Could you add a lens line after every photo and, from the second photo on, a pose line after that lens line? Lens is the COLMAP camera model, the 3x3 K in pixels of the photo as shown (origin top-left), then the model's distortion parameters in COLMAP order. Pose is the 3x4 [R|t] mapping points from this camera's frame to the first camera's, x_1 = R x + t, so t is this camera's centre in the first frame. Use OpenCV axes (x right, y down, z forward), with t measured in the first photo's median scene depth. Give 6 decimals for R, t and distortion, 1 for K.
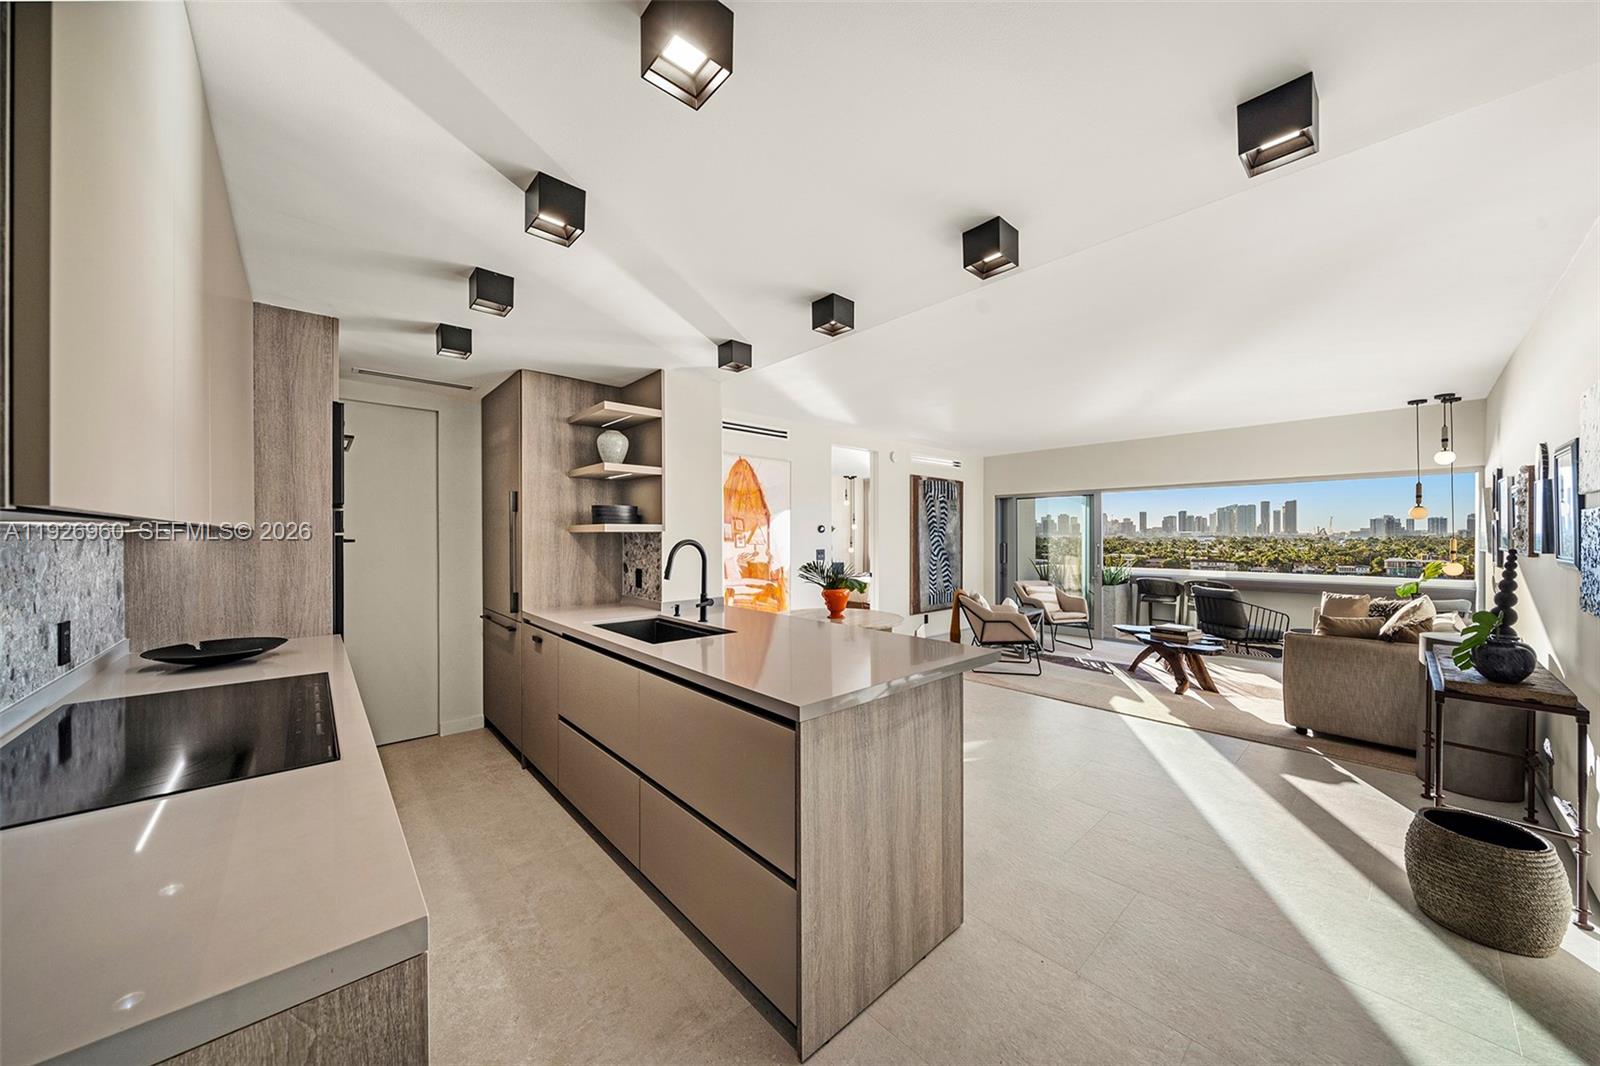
lens RADIAL K [[545.5, 0, 784.8], [0, 545.5, 535.2], [0, 0, 1]] dist [-0.001883, -0.000424]
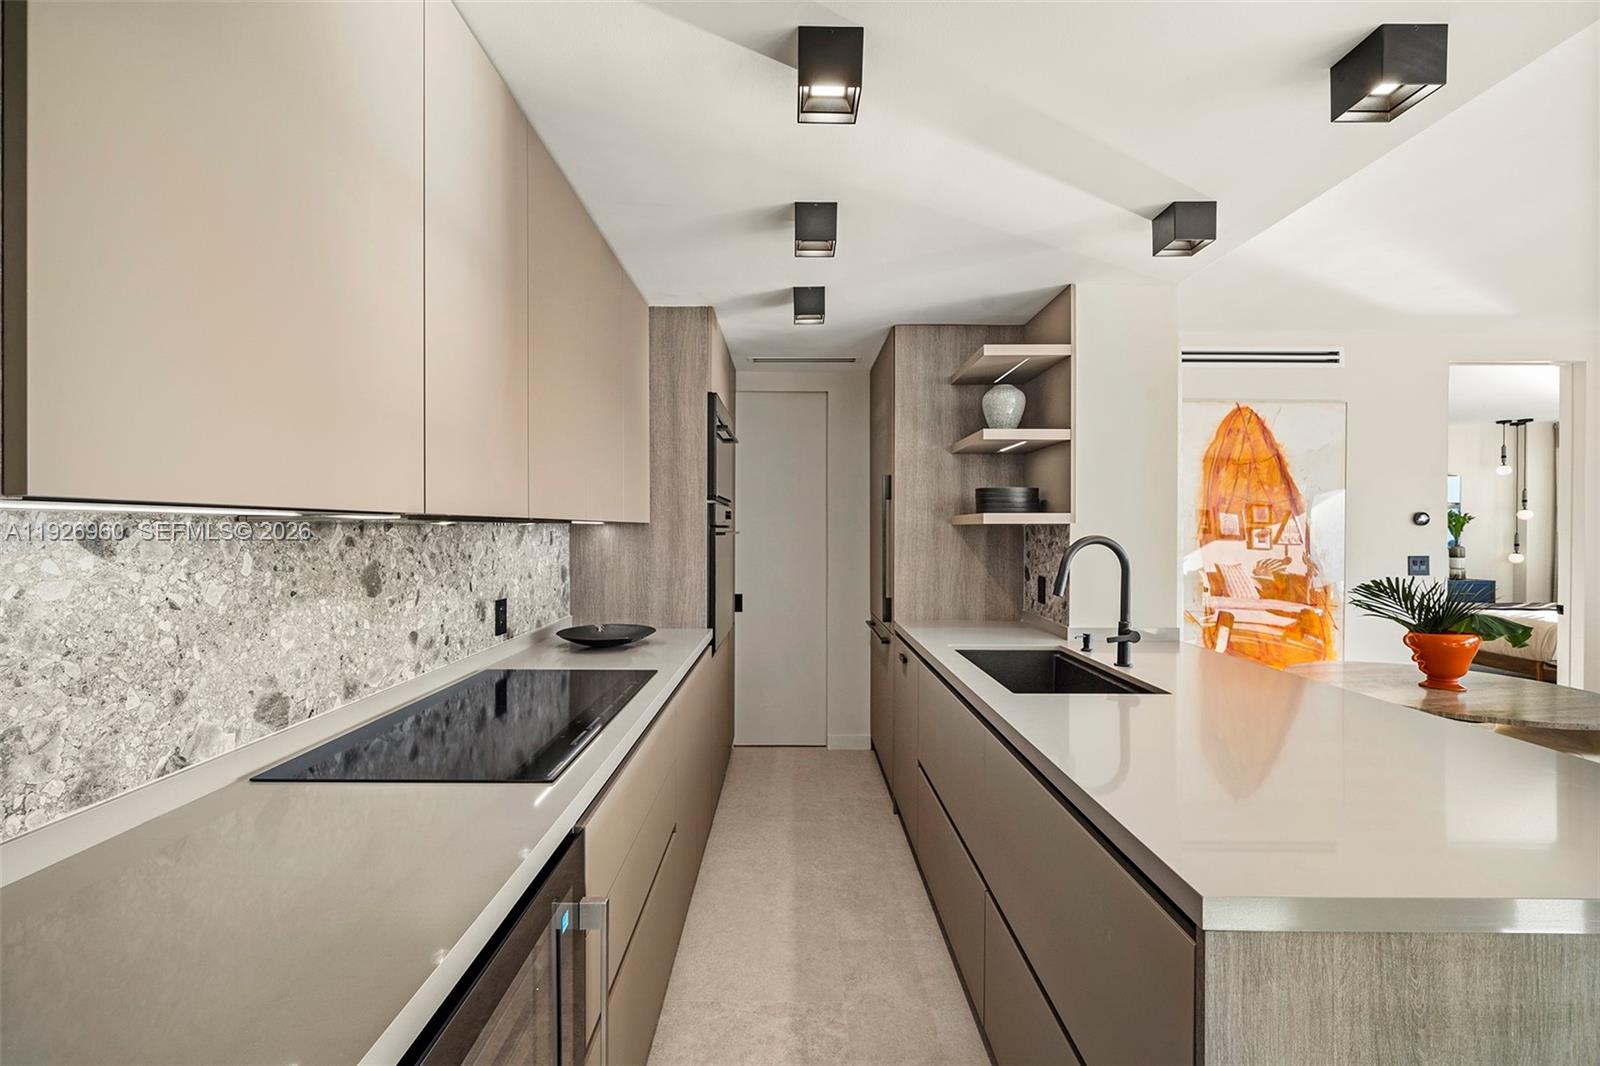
lens RADIAL K [[664.0, 0, 792.5], [0, 664.0, 533.5], [0, 0, 1]] dist [0.000363, -0.000248]
pose [[0.752989, 0.007176, -0.657994, 0.057748], [-0.002875, 0.999967, 0.007616, 0.000409], [0.658027, -0.003843, 0.752985, 0.147948]]
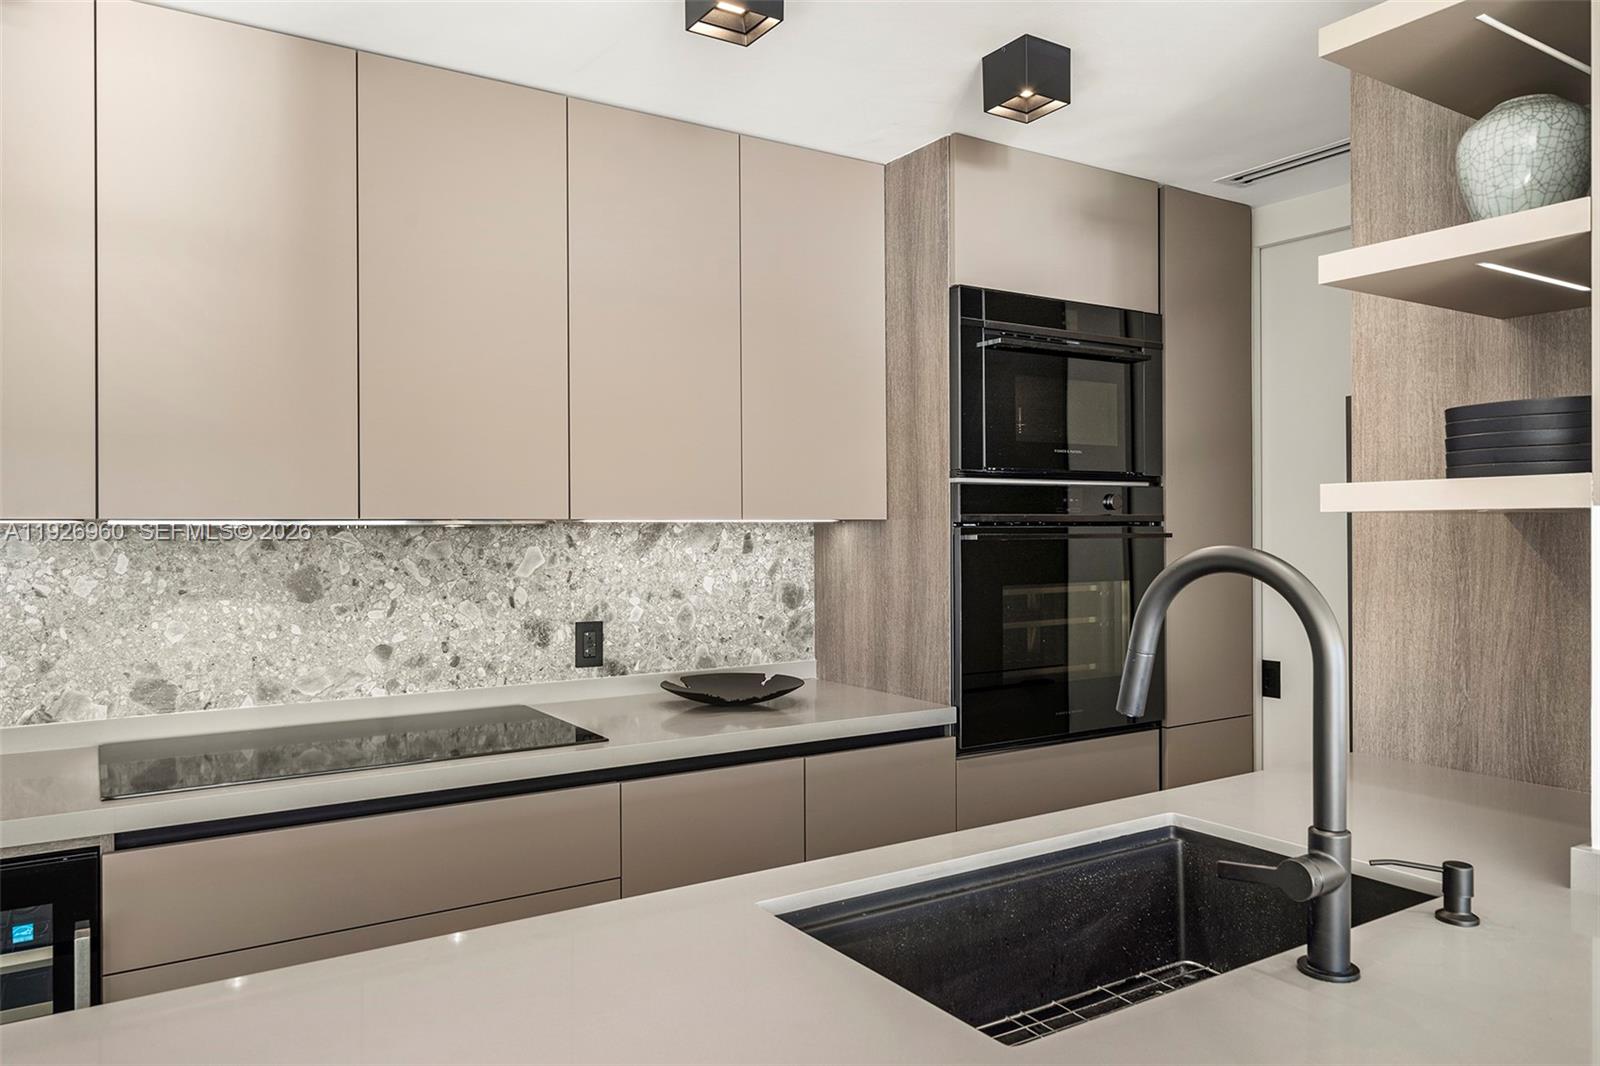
lens RADIAL K [[1099.2, 0, 801.4], [0, 1099.2, 536.8], [0, 0, 1]] dist [-0.003431, 0.006838]
pose [[-0.142547, 0.009042, -0.989747, 0.228233], [0.005028, 0.999952, 0.008411, -0.000251], [0.989775, -0.003777, -0.142586, 0.758445]]
